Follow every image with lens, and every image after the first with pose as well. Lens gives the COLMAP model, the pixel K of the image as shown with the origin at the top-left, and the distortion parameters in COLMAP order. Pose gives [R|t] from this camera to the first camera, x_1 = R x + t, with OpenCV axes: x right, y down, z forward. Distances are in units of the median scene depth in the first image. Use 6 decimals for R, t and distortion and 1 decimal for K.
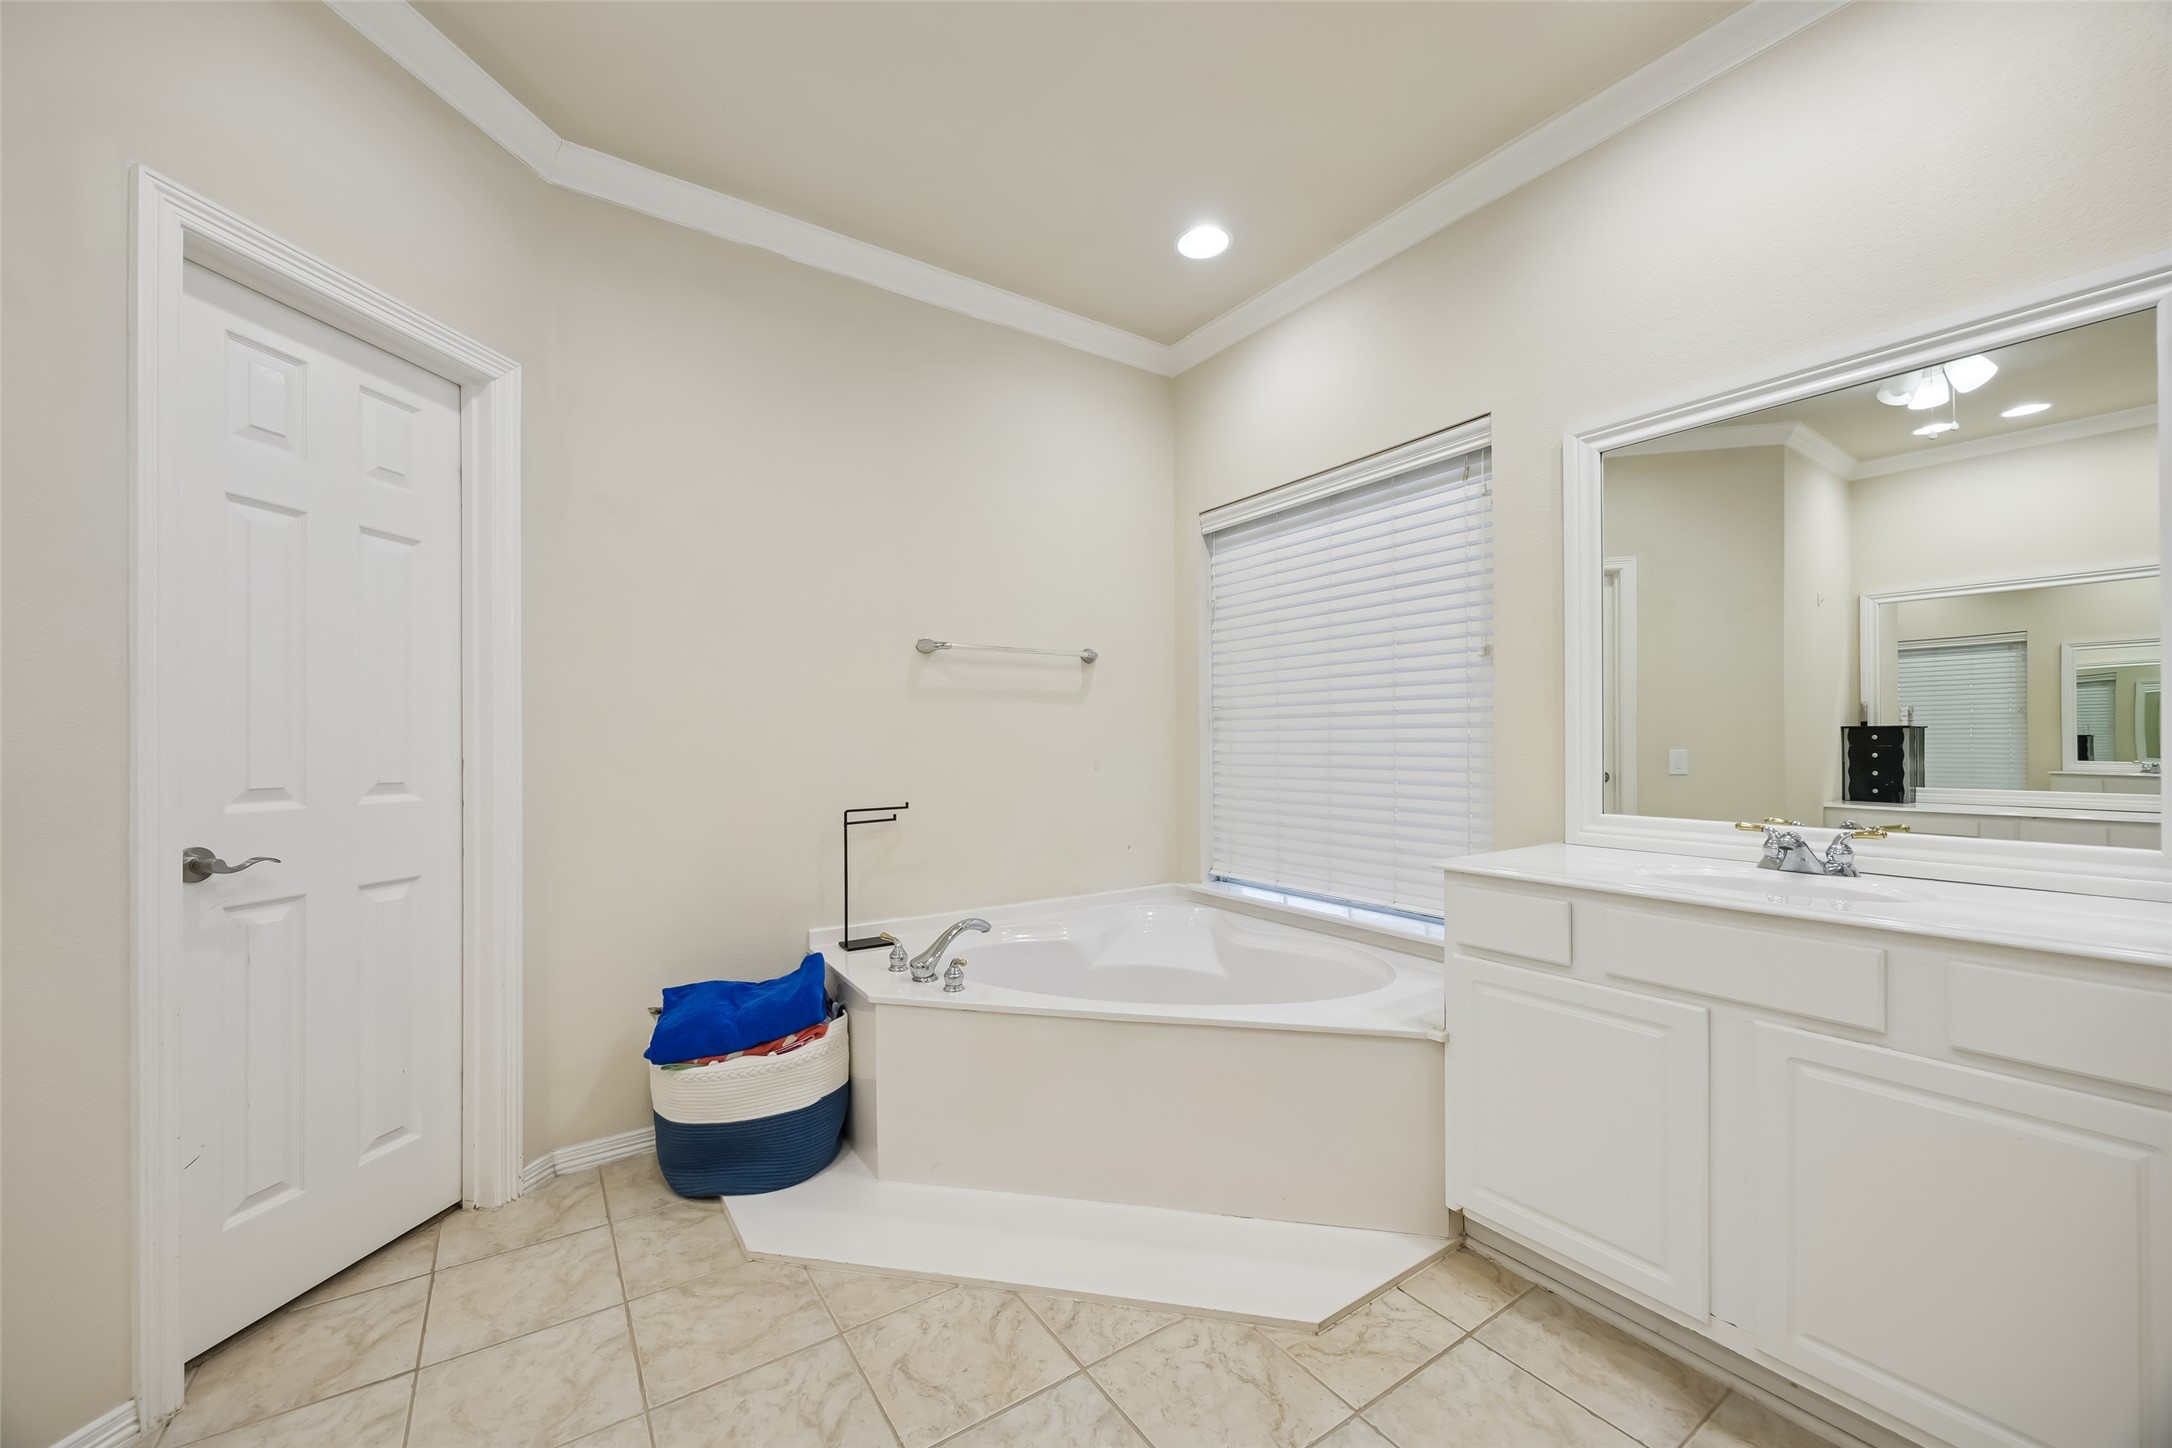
lens RADIAL K [[825.5, 0, 1085.2], [0, 825.5, 735.6], [0, 0, 1]] dist [-0.008147, 0.001578]
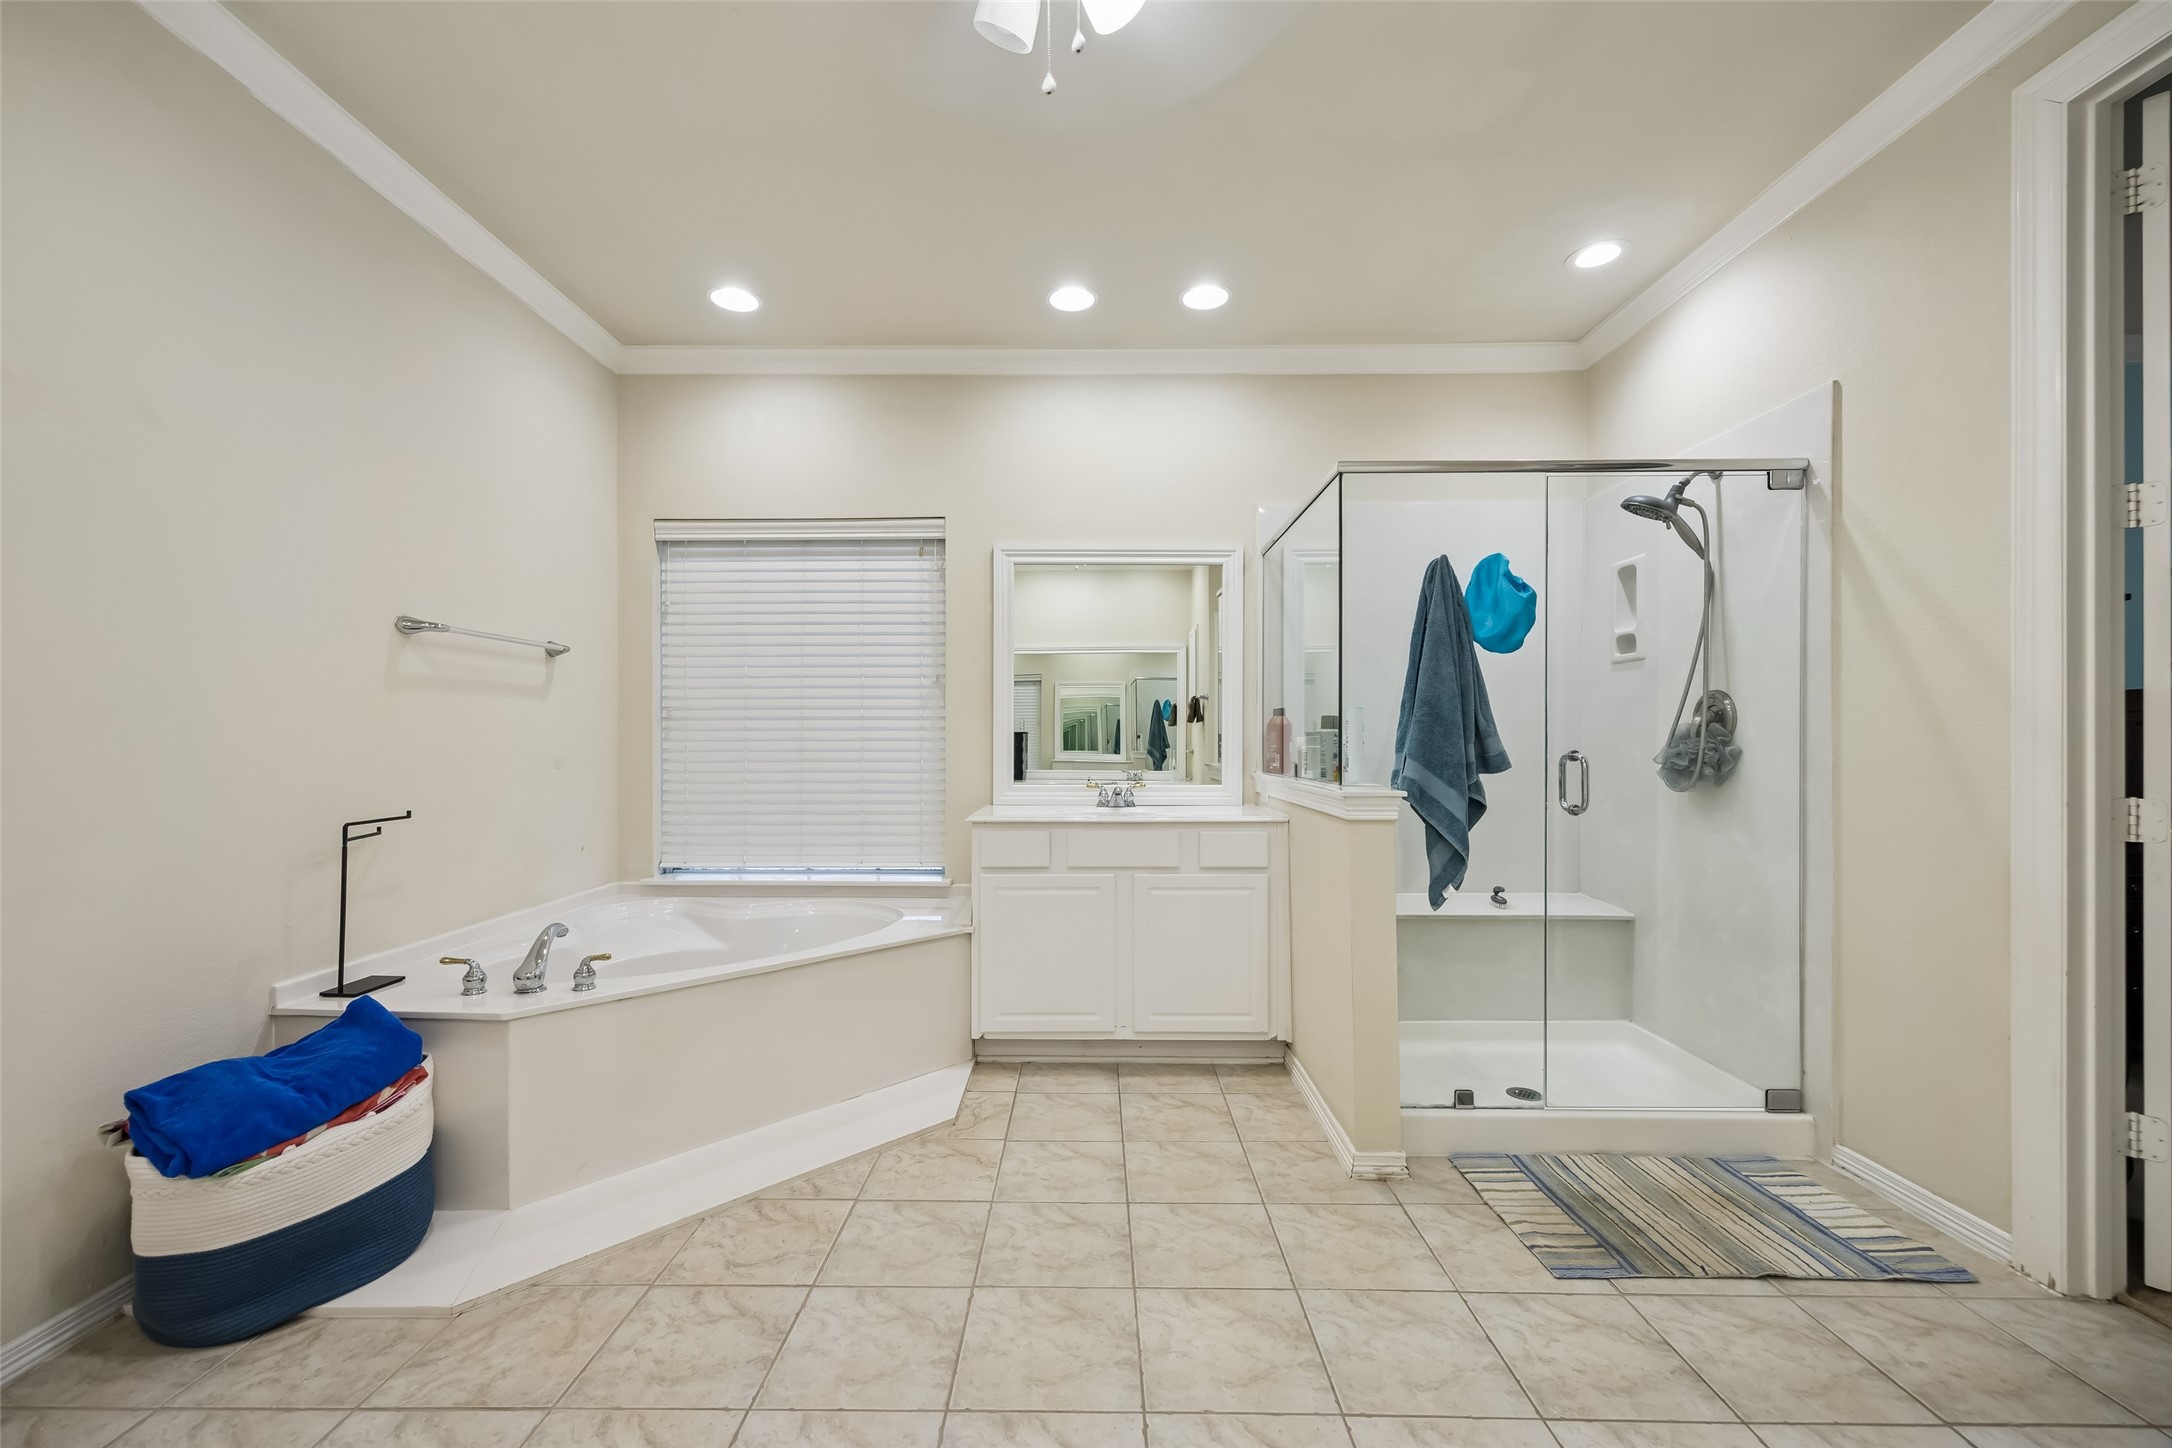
lens RADIAL K [[825.5, 0, 1100.4], [0, 825.5, 735.5], [0, 0, 1]] dist [-0.008147, 0.001578]
pose [[0.562685, 0.007974, 0.826633, -0.624745], [-0.006950, 0.999964, -0.004915, 0.004007], [-0.826642, -0.002980, 0.562720, -0.068021]]
